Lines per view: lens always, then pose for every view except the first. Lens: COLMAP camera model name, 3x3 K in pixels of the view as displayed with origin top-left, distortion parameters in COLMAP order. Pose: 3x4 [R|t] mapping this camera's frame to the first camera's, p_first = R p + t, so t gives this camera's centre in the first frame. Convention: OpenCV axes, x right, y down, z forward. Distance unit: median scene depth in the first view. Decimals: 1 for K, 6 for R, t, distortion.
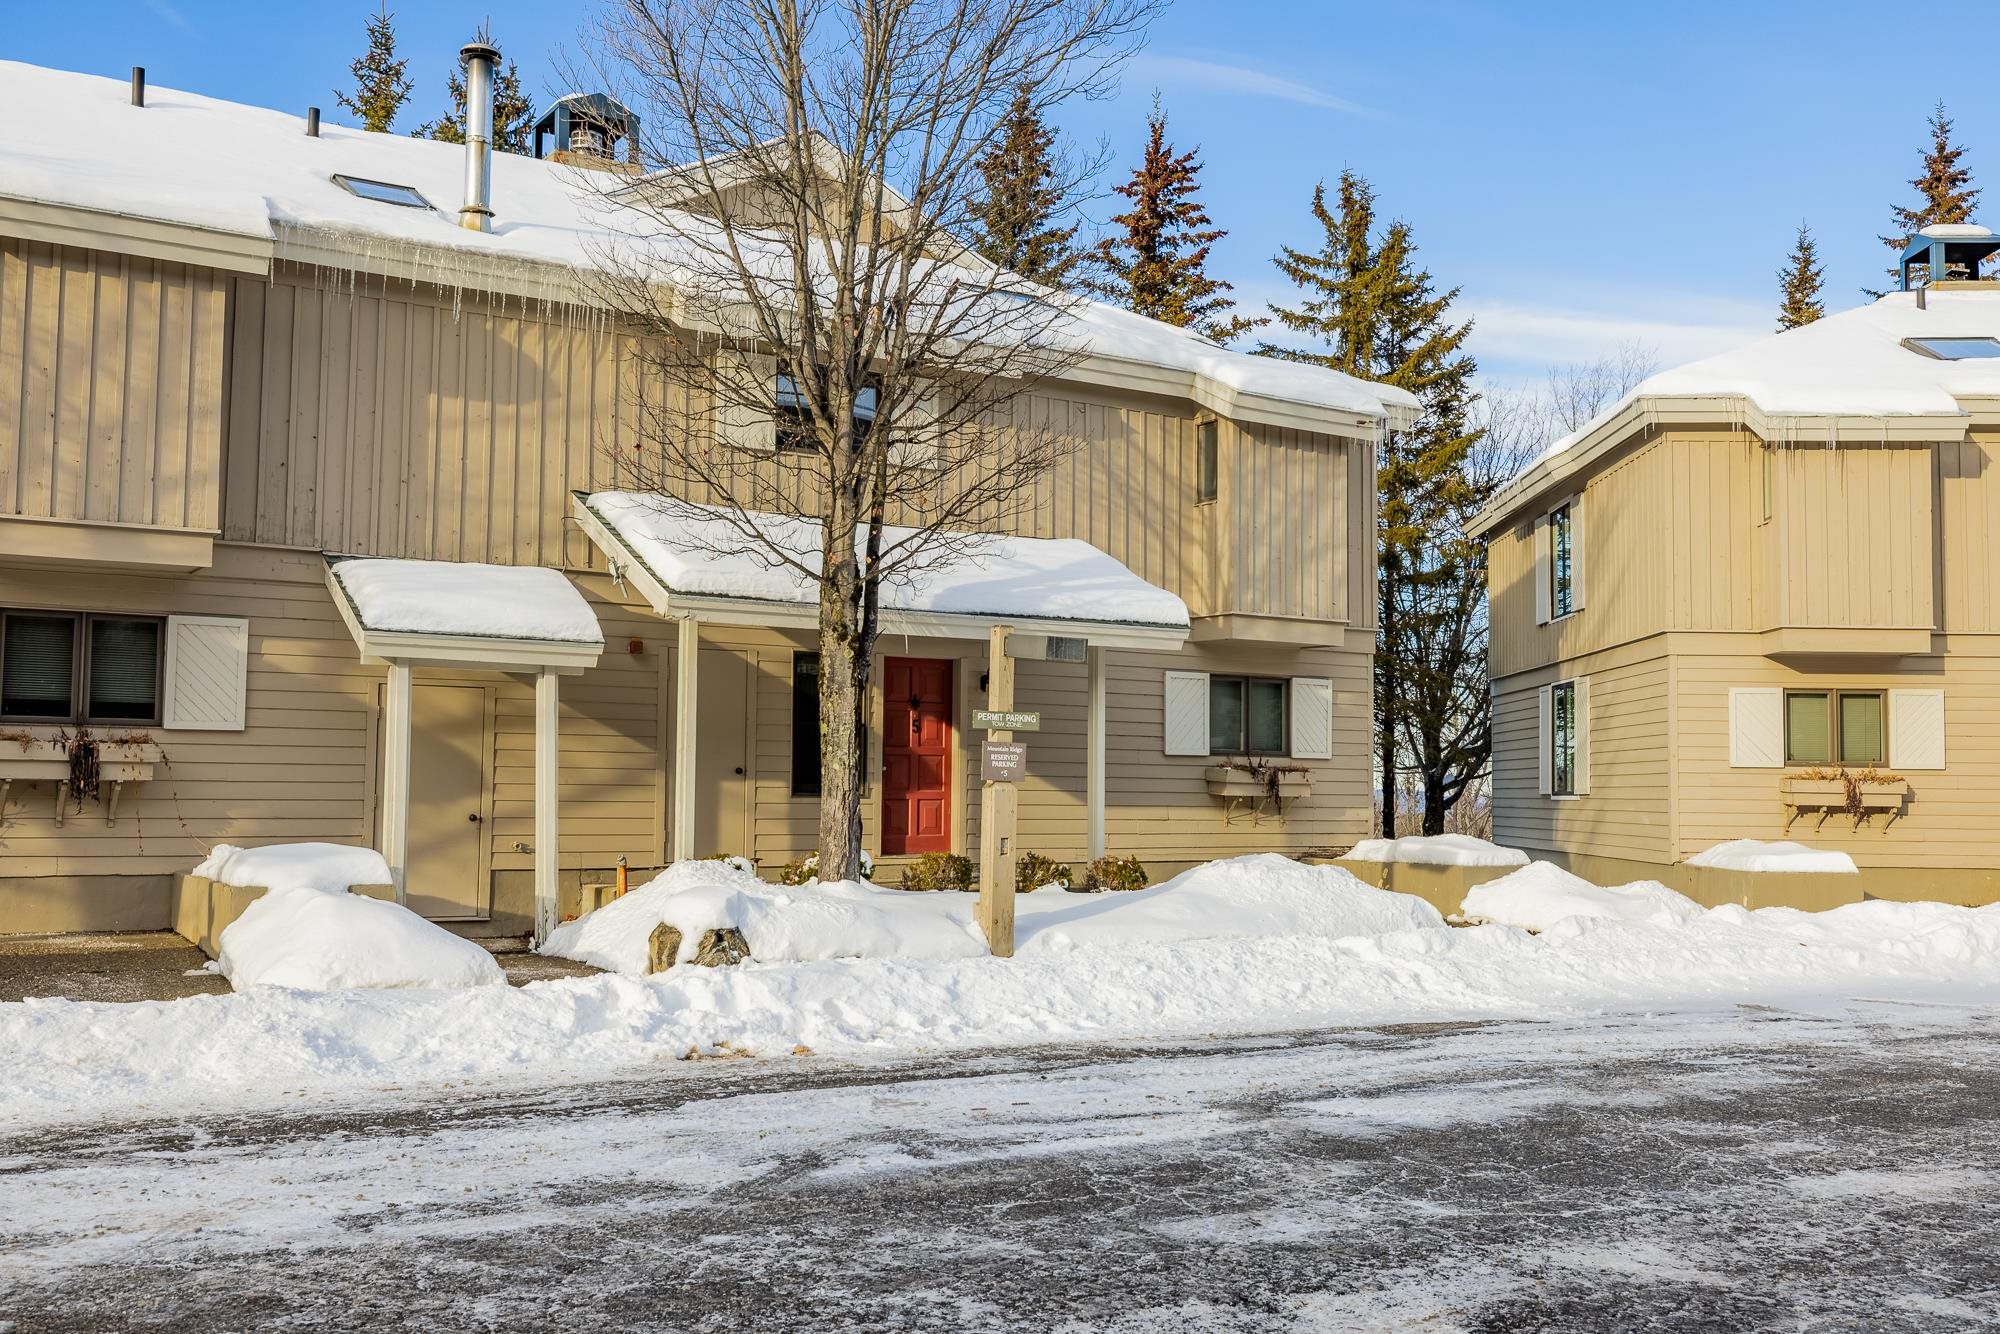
lens RADIAL K [[1835.0, 0, 1000.0], [0, 1835.0, 667.0], [0, 0, 1]] dist [0.002536, -0.006193]
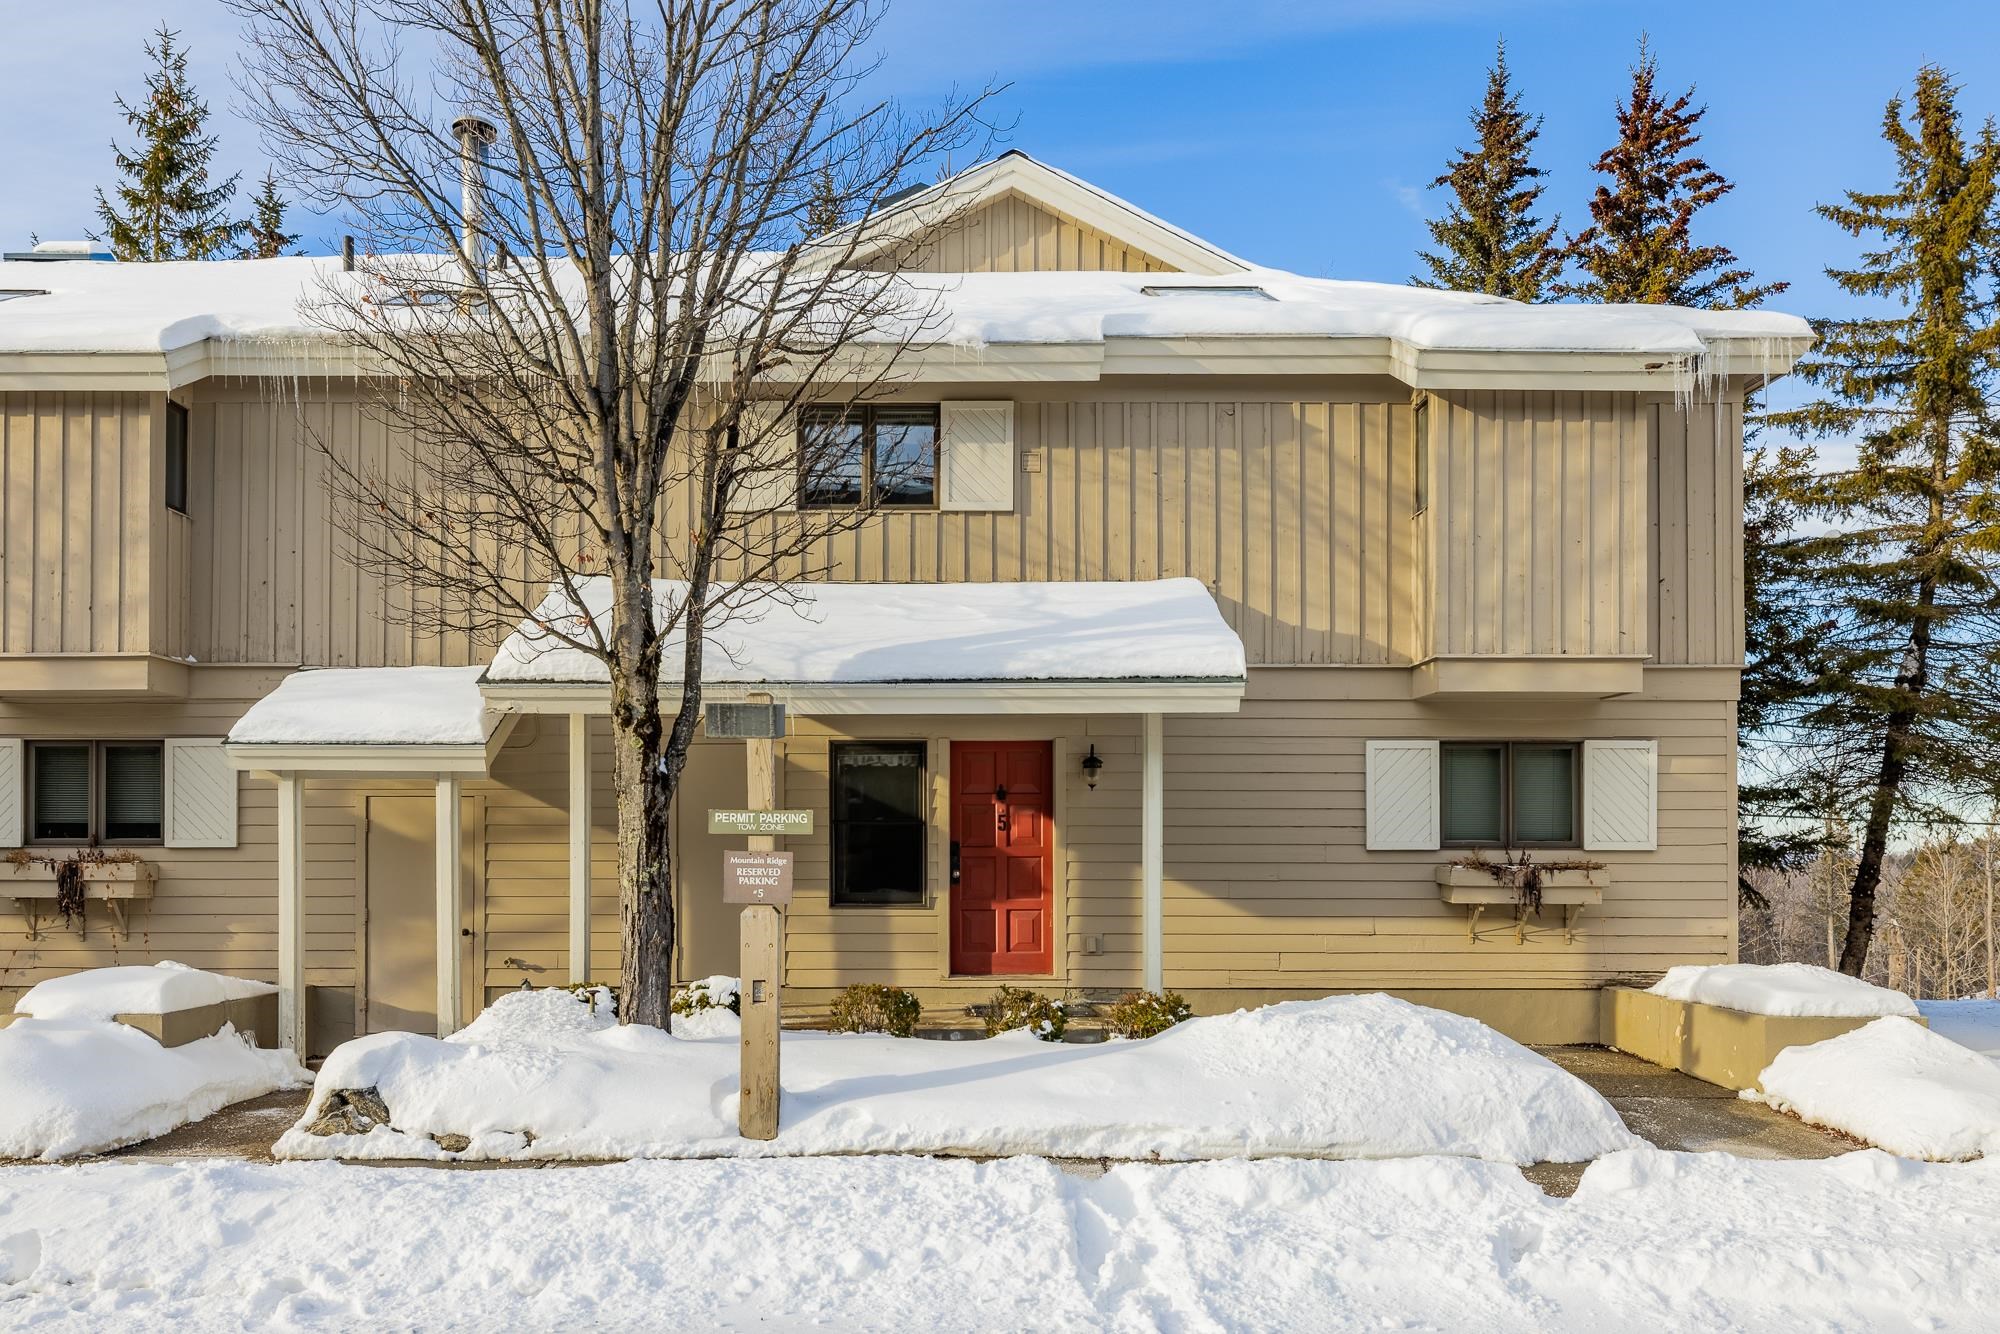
lens RADIAL K [[1513.3, 0, 940.0], [0, 1513.3, 844.1], [0, 0, 1]] dist [-0.001606, -0.001414]
pose [[0.843930, -0.015168, -0.536238, 0.279633], [0.044233, 0.998164, 0.041378, 0.011419], [0.534626, -0.058640, 0.843052, 0.374710]]
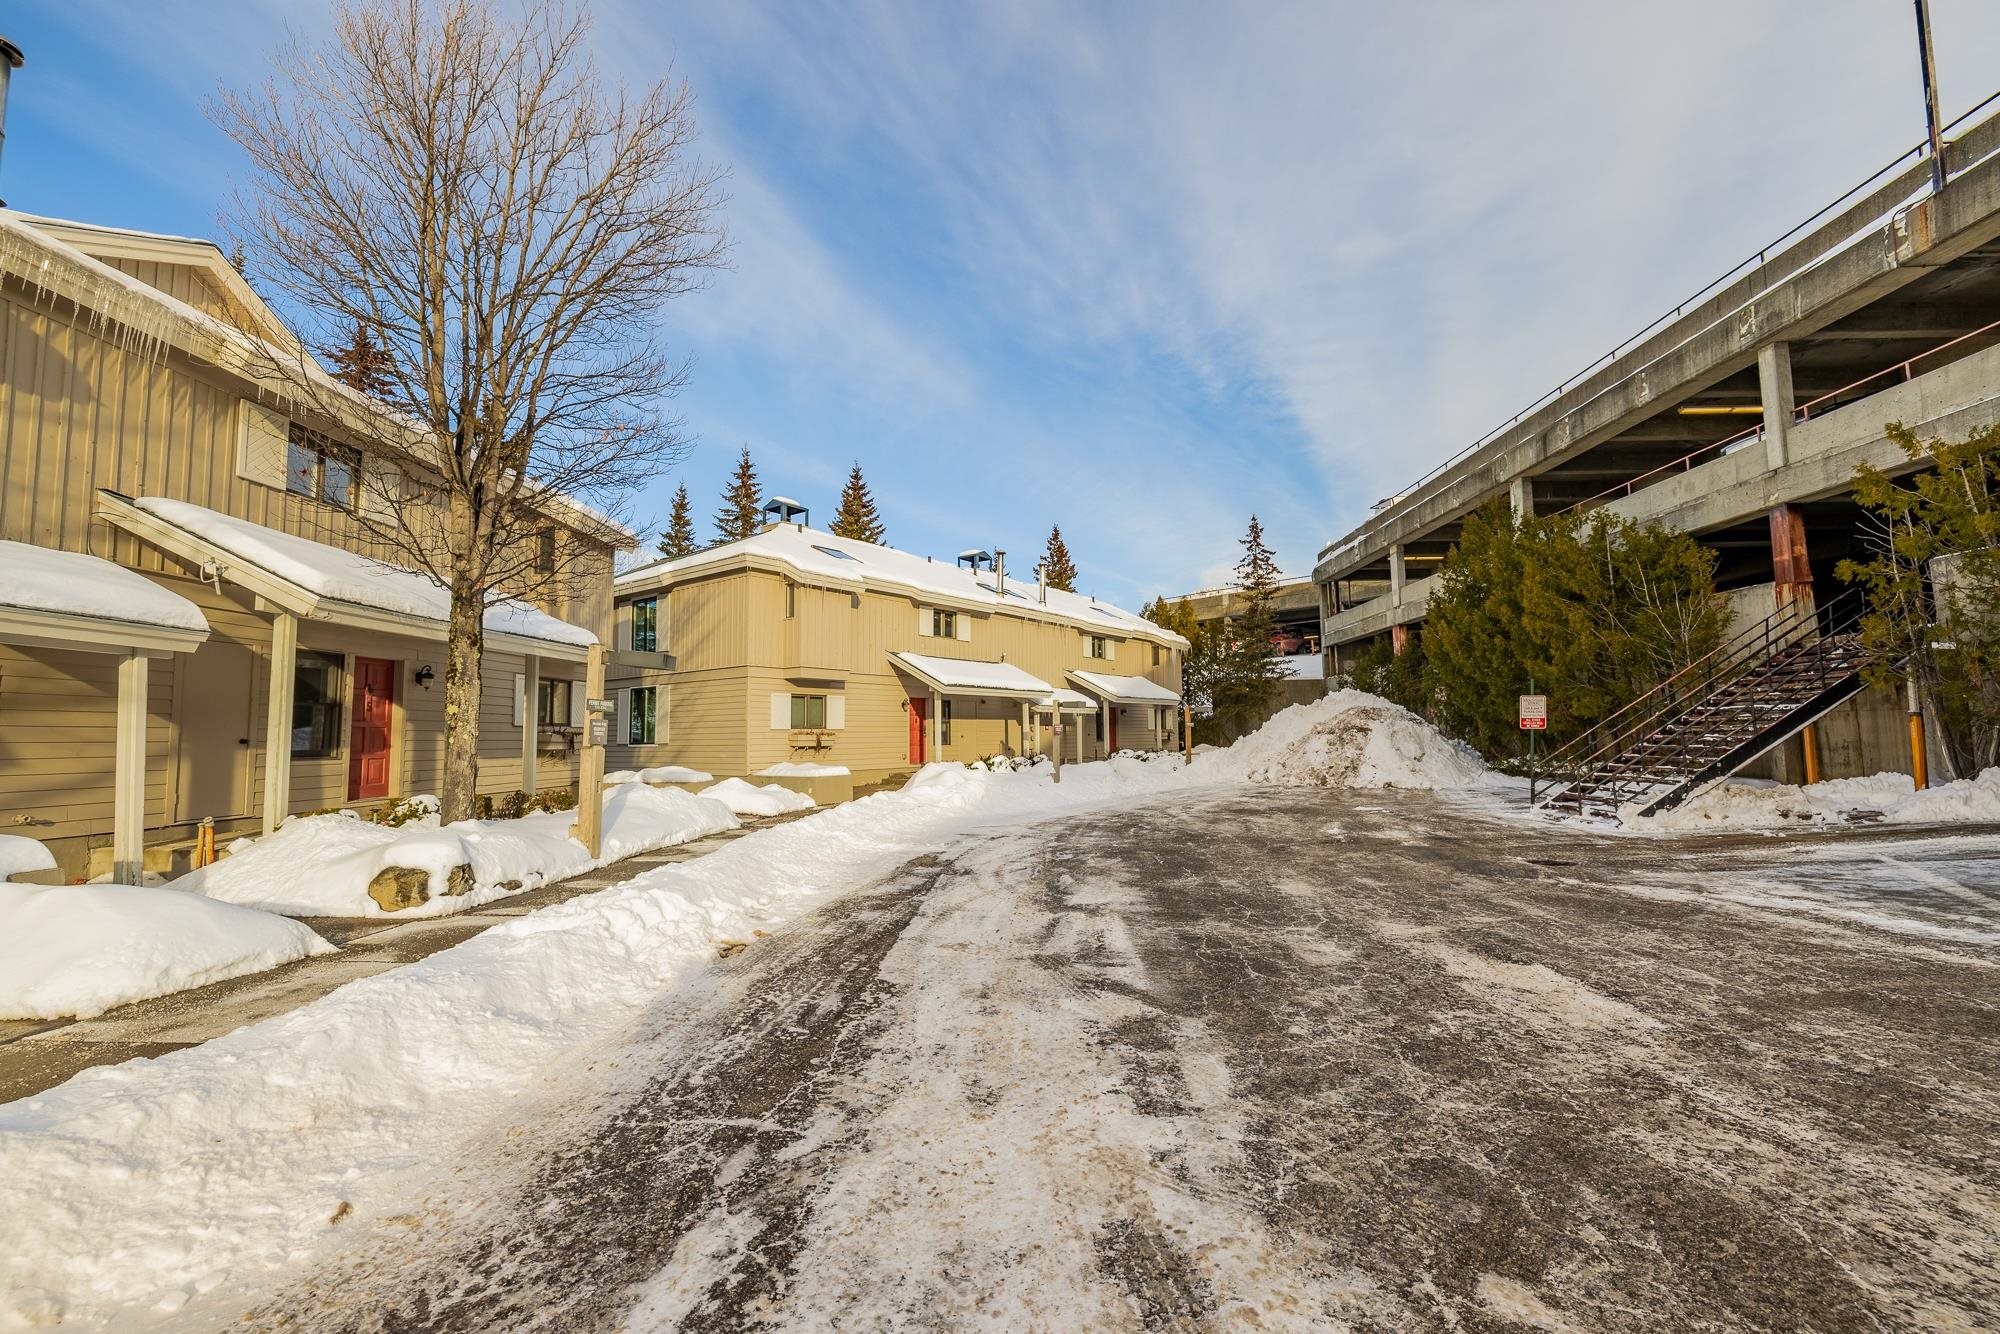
lens RADIAL K [[830.3, 0, 1000.0], [0, 830.3, 667.0], [0, 0, 1]] dist [0.001801, -0.008734]
pose [[0.571629, 0.050785, 0.818939, -0.269378], [-0.036051, 0.998673, -0.036767, 0.007466], [-0.819720, -0.008507, 0.572701, 0.228889]]
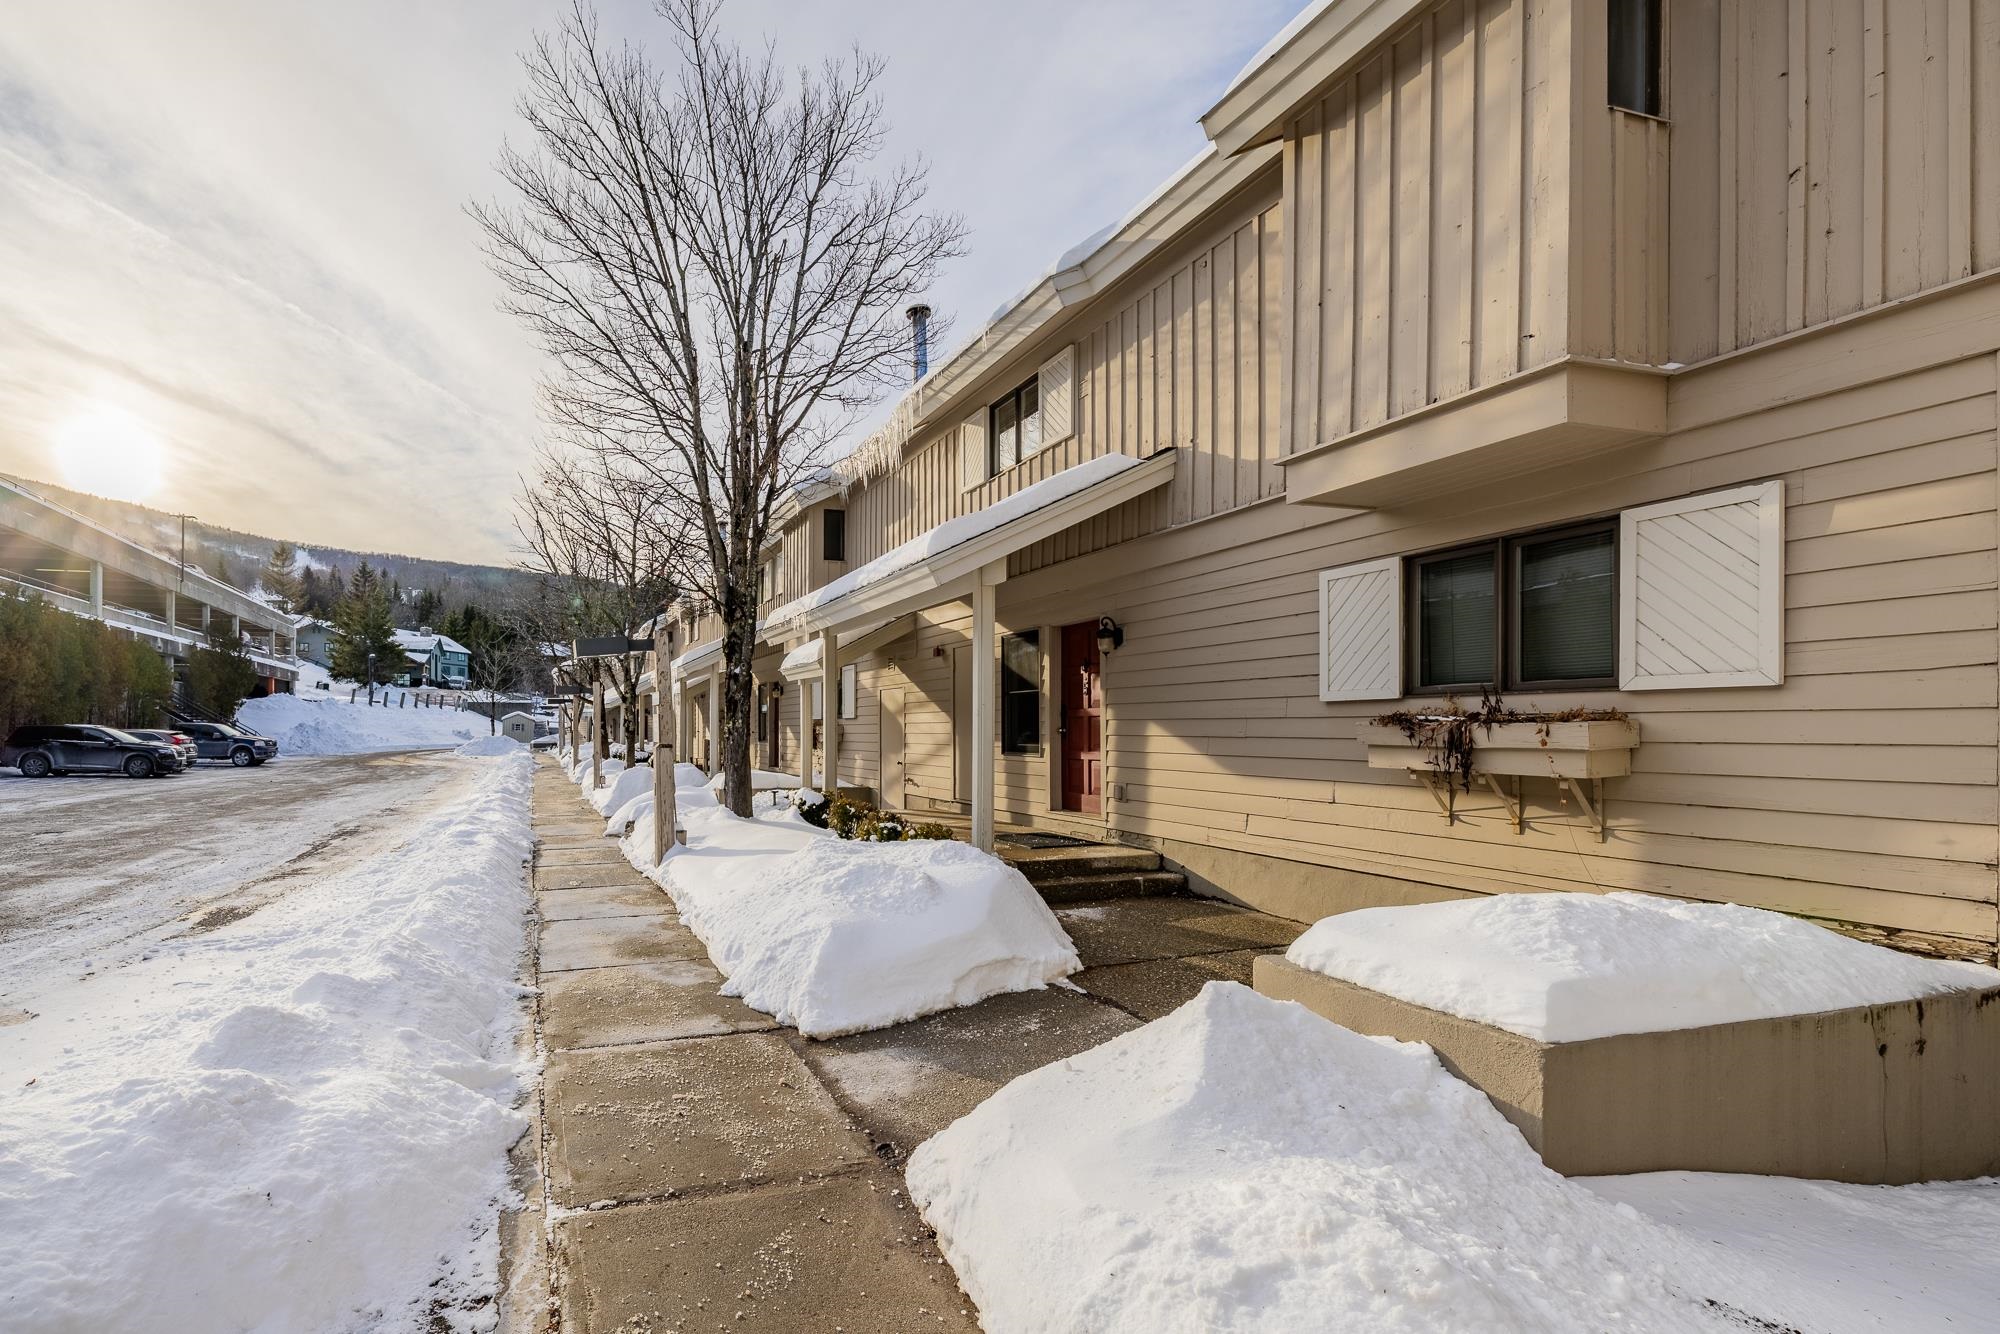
lens RADIAL K [[883.1, 0, 825.3], [0, 883.1, 723.1], [0, 0, 1]] dist [-0.002342, -0.000687]
pose [[-0.238755, -0.017341, -0.970925, 0.435589], [0.064341, 0.997361, -0.033635, 0.054931], [0.968946, -0.070501, -0.237009, 0.909058]]
